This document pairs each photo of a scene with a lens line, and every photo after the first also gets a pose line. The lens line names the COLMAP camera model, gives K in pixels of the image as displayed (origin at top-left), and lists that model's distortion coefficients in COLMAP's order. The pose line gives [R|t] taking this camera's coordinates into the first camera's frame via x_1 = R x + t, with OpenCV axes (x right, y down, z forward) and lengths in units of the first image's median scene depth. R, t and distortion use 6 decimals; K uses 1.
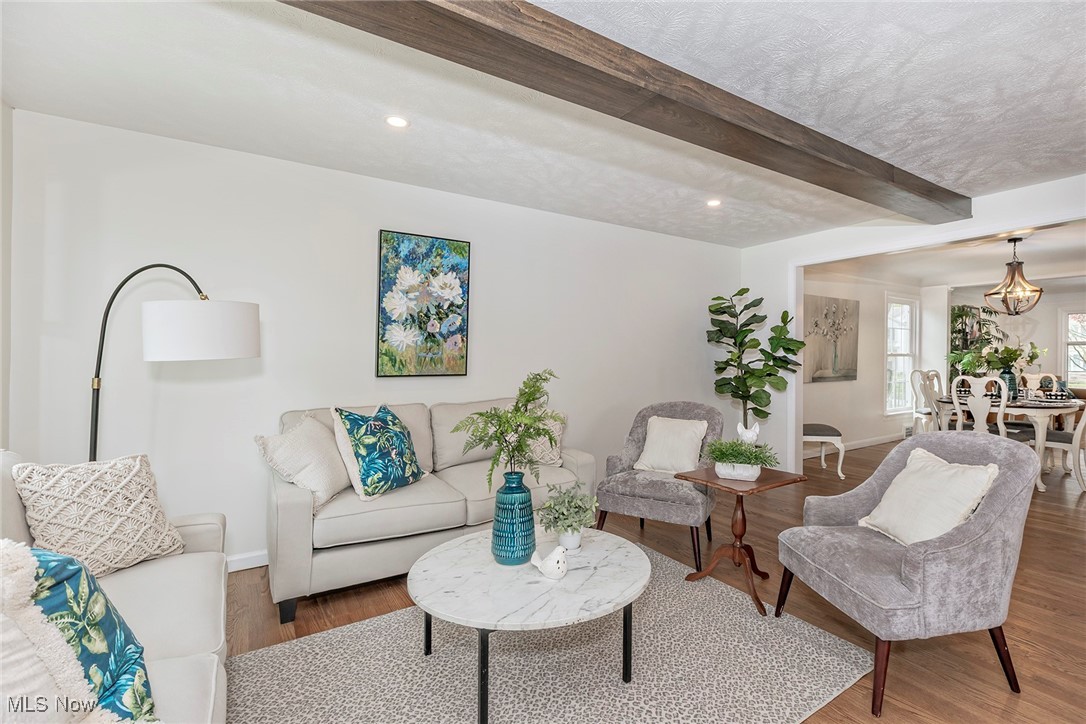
lens RADIAL K [[478.7, 0, 540.7], [0, 478.7, 356.3], [0, 0, 1]] dist [0.017892, 0.000338]
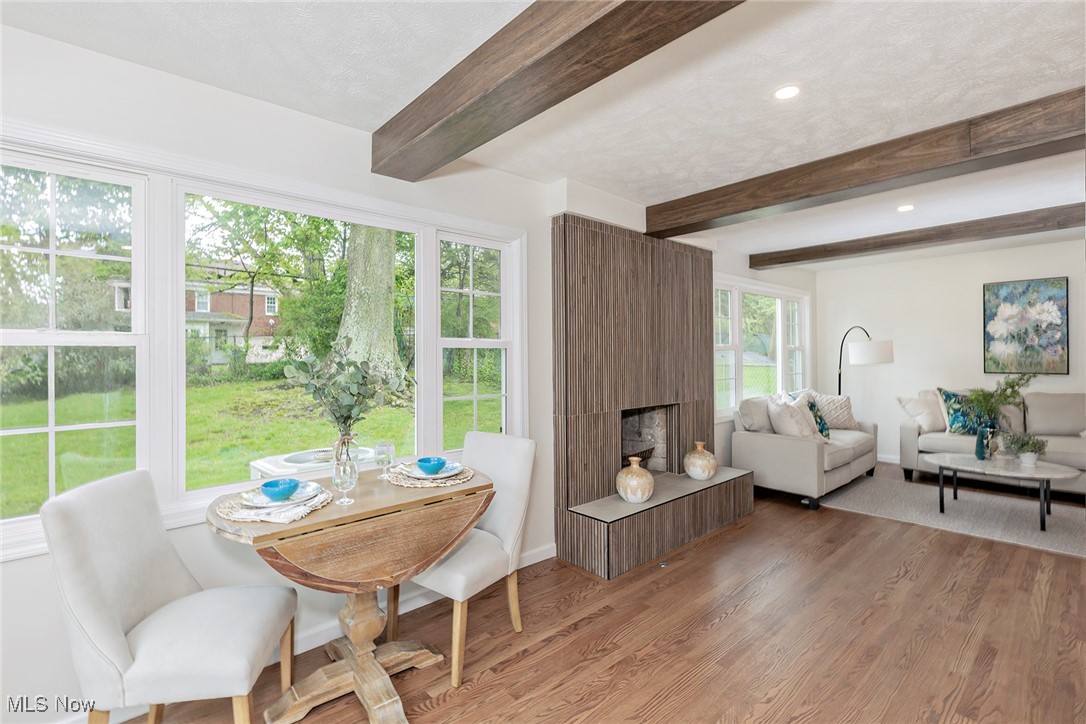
lens RADIAL K [[502.9, 0, 542.8], [0, 502.9, 359.1], [0, 0, 1]] dist [-0.010695, 0.000849]
pose [[0.184711, 0.003541, -0.982787, 1.031254], [0.015850, 0.999853, 0.006582, -0.040477], [0.982665, -0.016793, 0.184628, -0.778076]]
